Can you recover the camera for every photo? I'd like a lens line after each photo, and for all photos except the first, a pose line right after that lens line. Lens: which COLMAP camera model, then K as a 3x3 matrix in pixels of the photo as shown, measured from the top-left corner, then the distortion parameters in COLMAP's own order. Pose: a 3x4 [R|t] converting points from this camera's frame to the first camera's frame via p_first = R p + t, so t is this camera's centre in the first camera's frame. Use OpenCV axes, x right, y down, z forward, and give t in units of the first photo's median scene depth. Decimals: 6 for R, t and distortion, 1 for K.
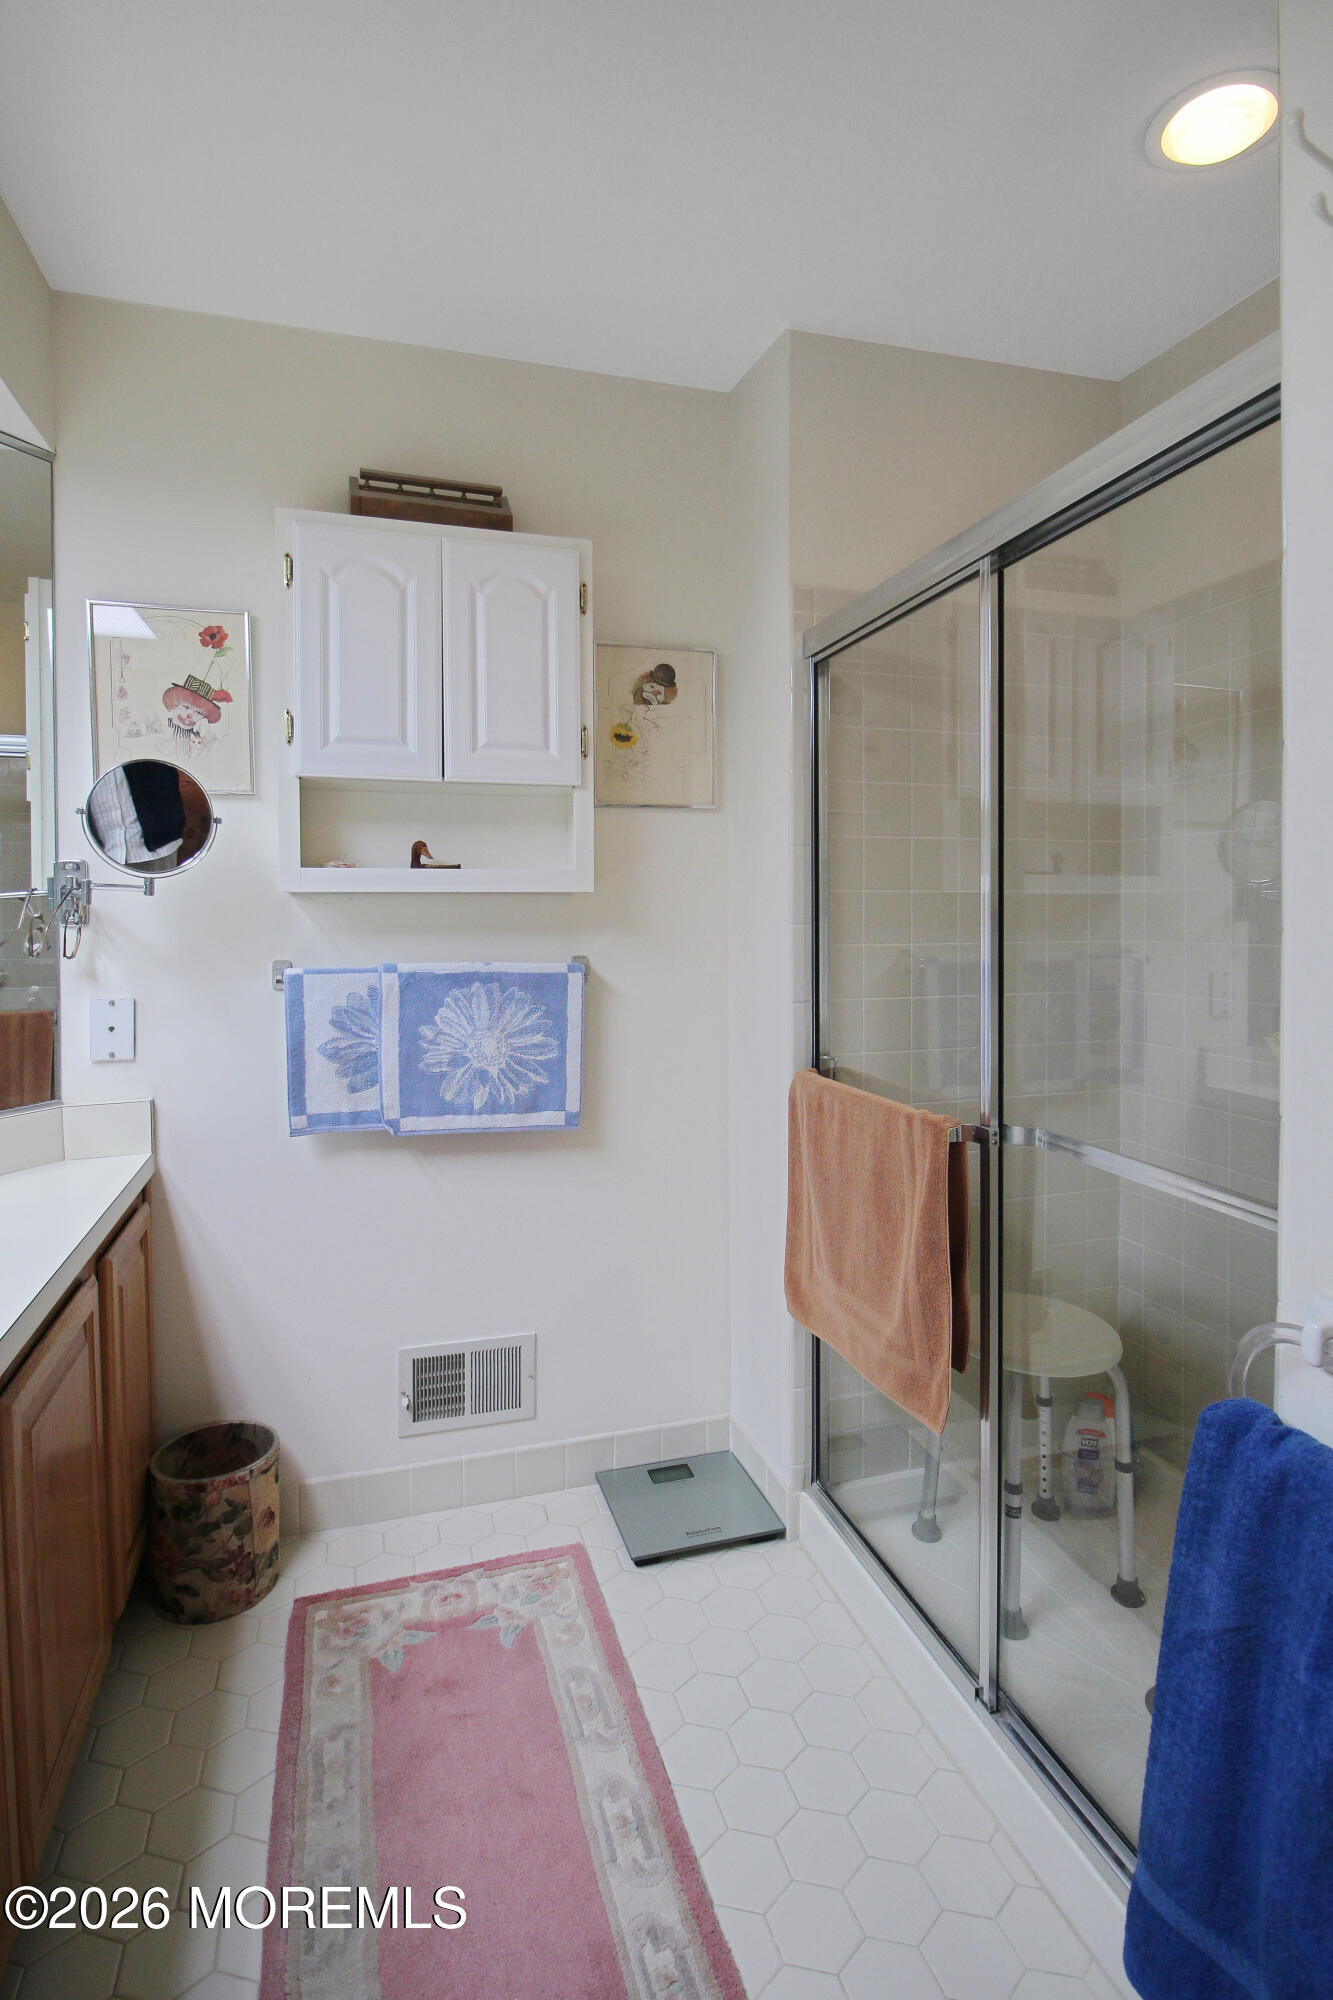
lens RADIAL K [[984.9, 0, 661.9], [0, 984.9, 923.2], [0, 0, 1]] dist [-0.009239, -0.005090]
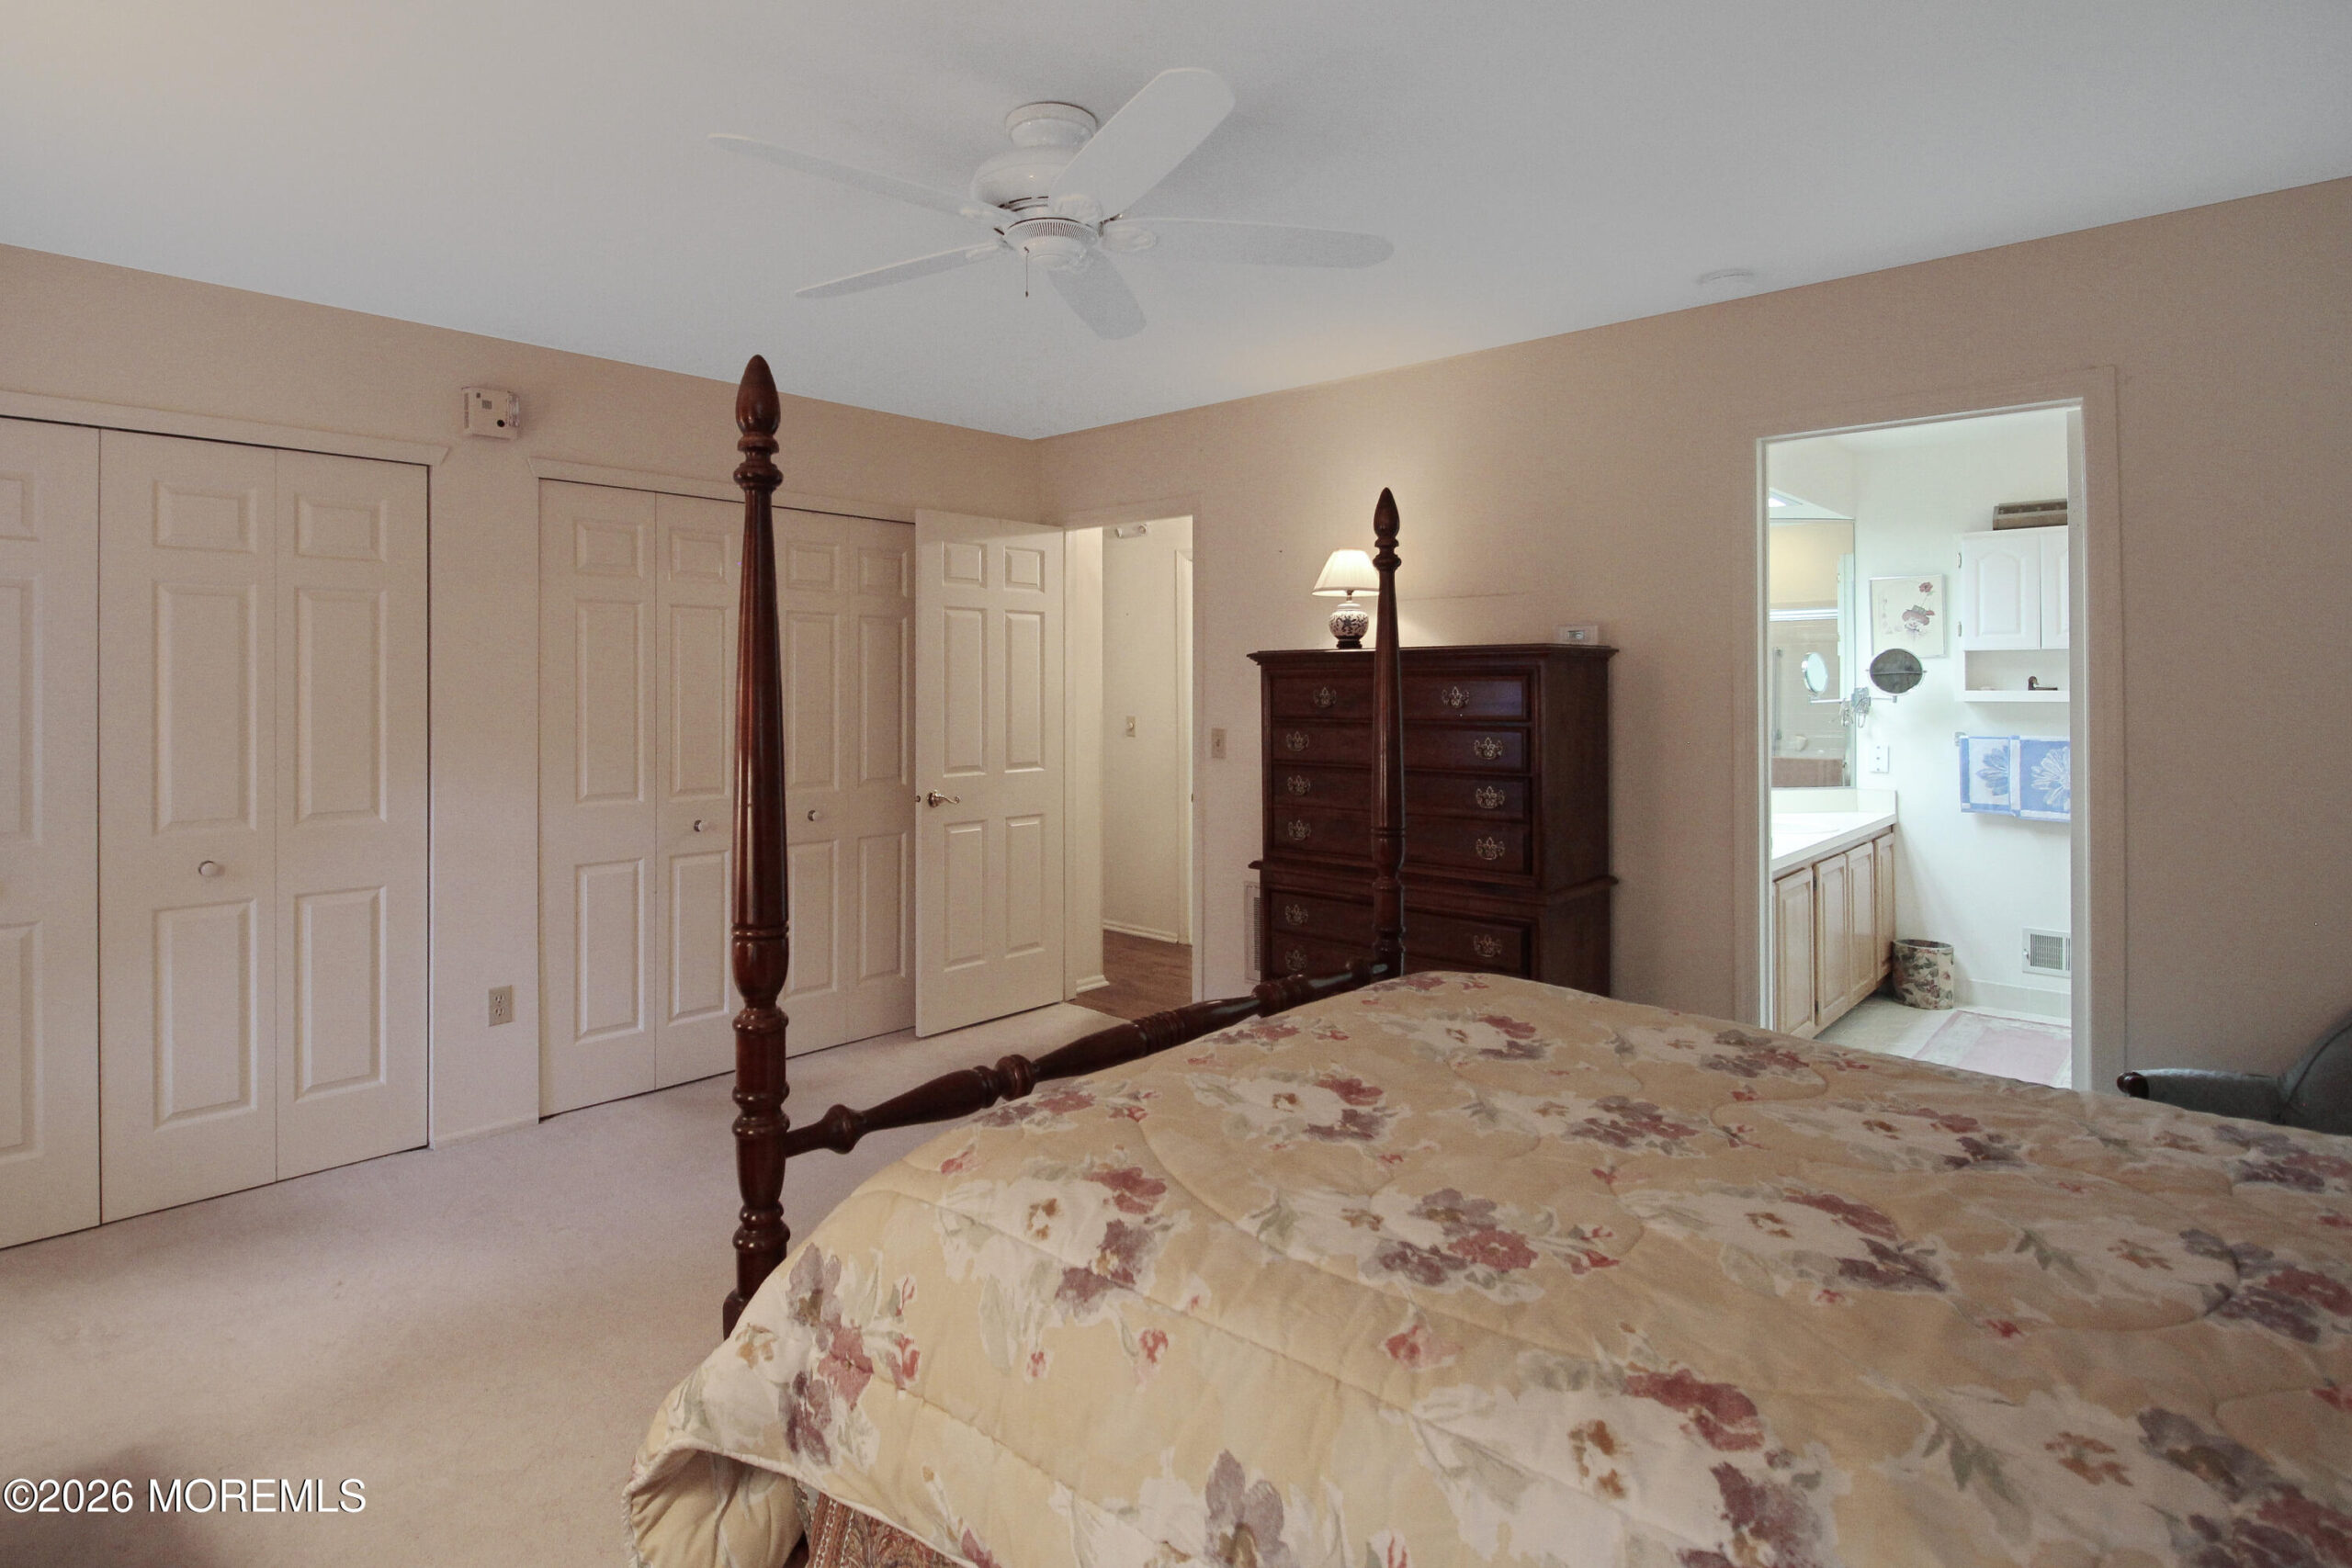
lens RADIAL K [[1158.2, 0, 1143.6], [0, 1158.2, 676.1], [0, 0, 1]] dist [-0.009239, -0.005090]
pose [[0.478564, -0.004141, -0.878043, 1.009674], [-0.014006, 0.999826, -0.012349, -0.029741], [0.877941, 0.018208, 0.478423, -1.846892]]
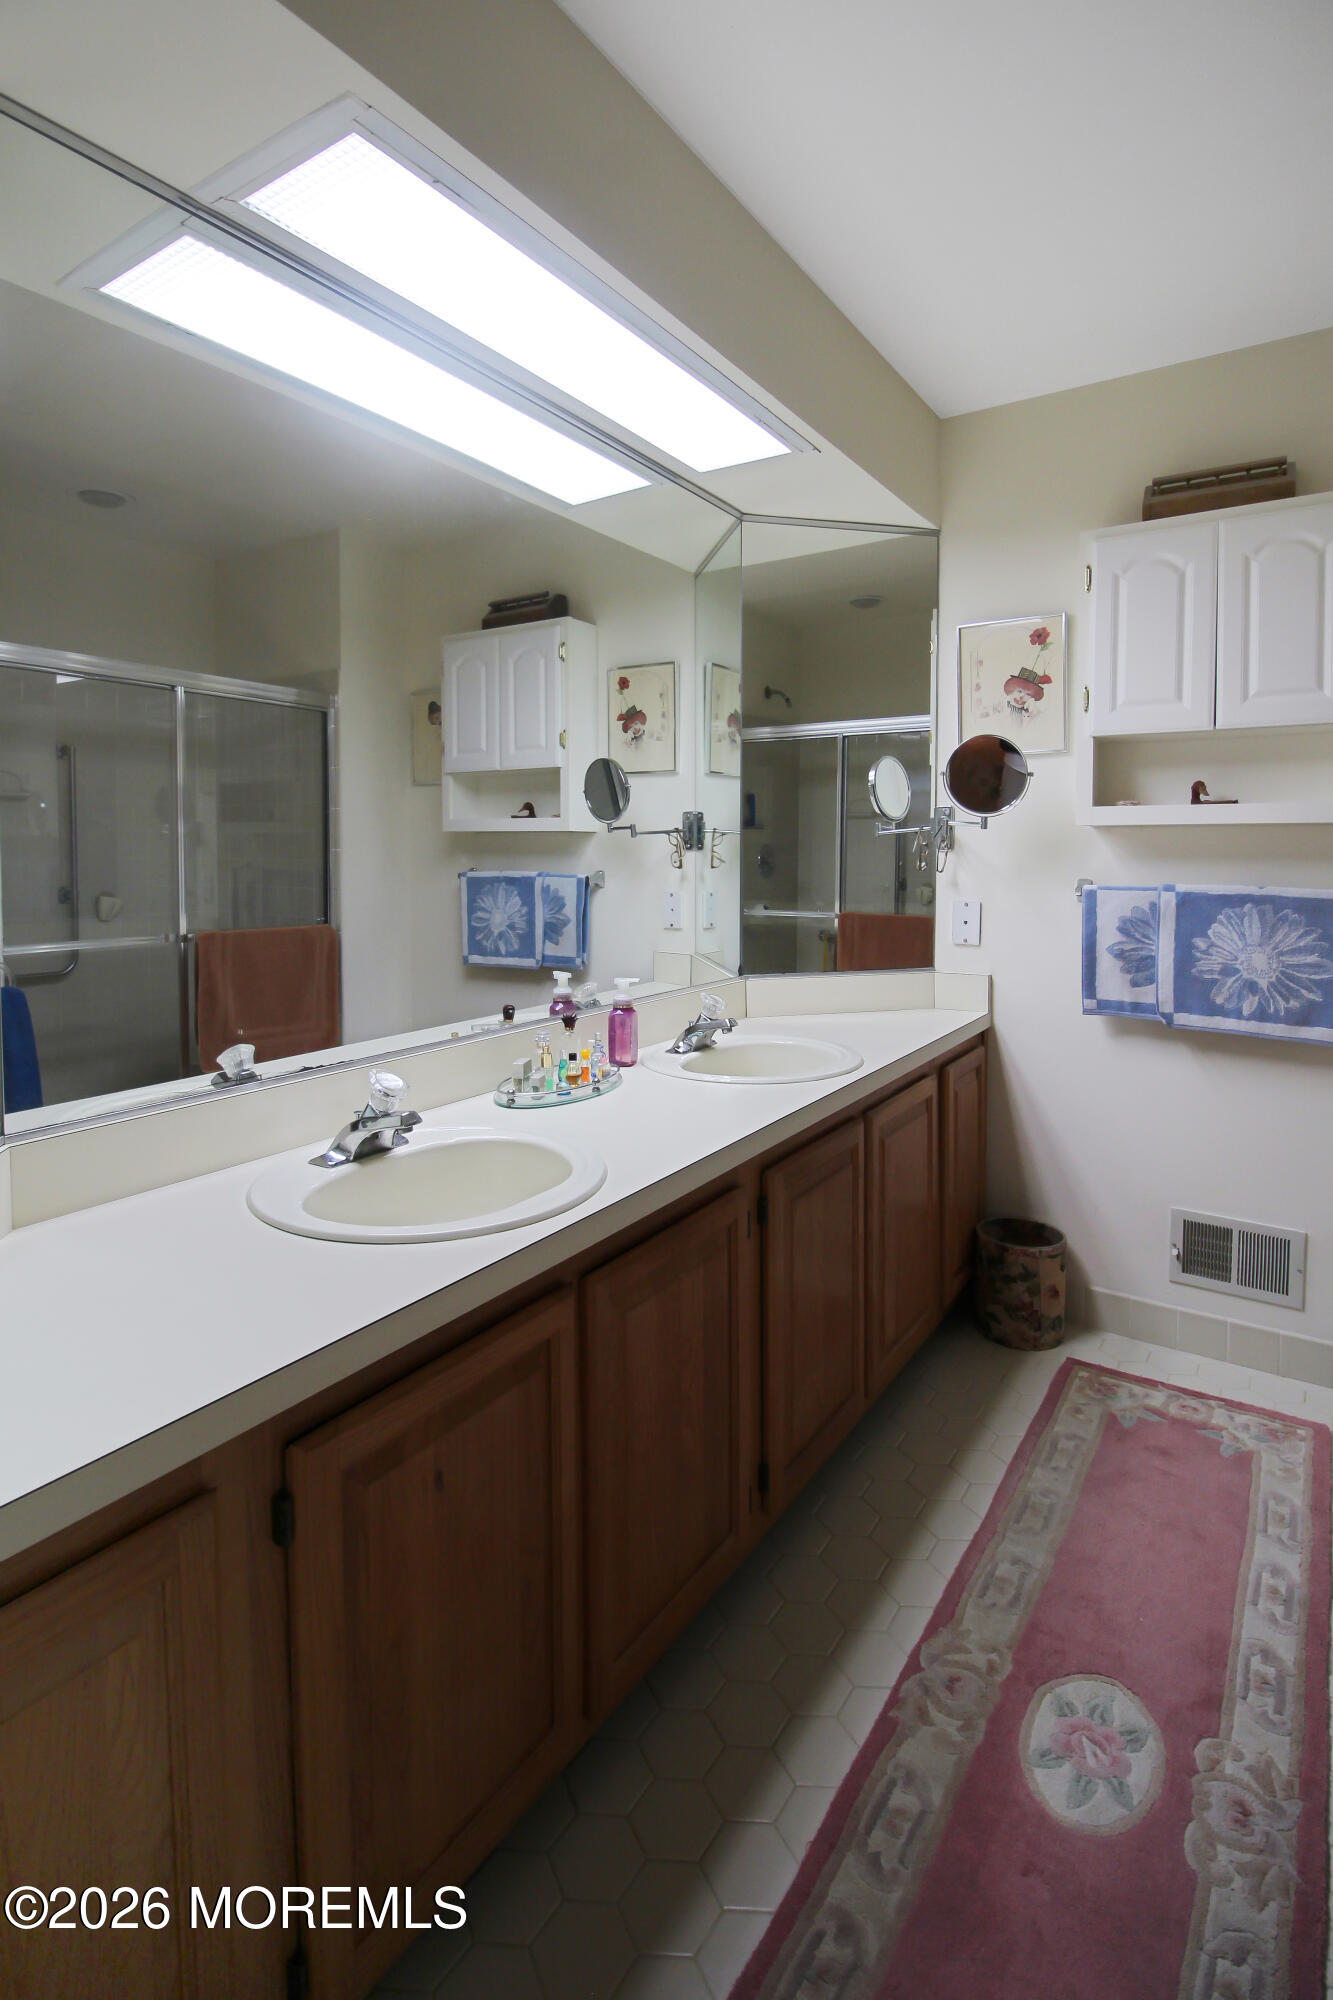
lens RADIAL K [[984.9, 0, 678.7], [0, 984.9, 884.8], [0, 0, 1]] dist [-0.009239, -0.005090]
pose [[0.632508, 0.032698, -0.773863, 0.282978], [-0.016040, 0.999447, 0.029120, 0.016753], [0.774387, -0.006006, 0.632683, -0.235251]]
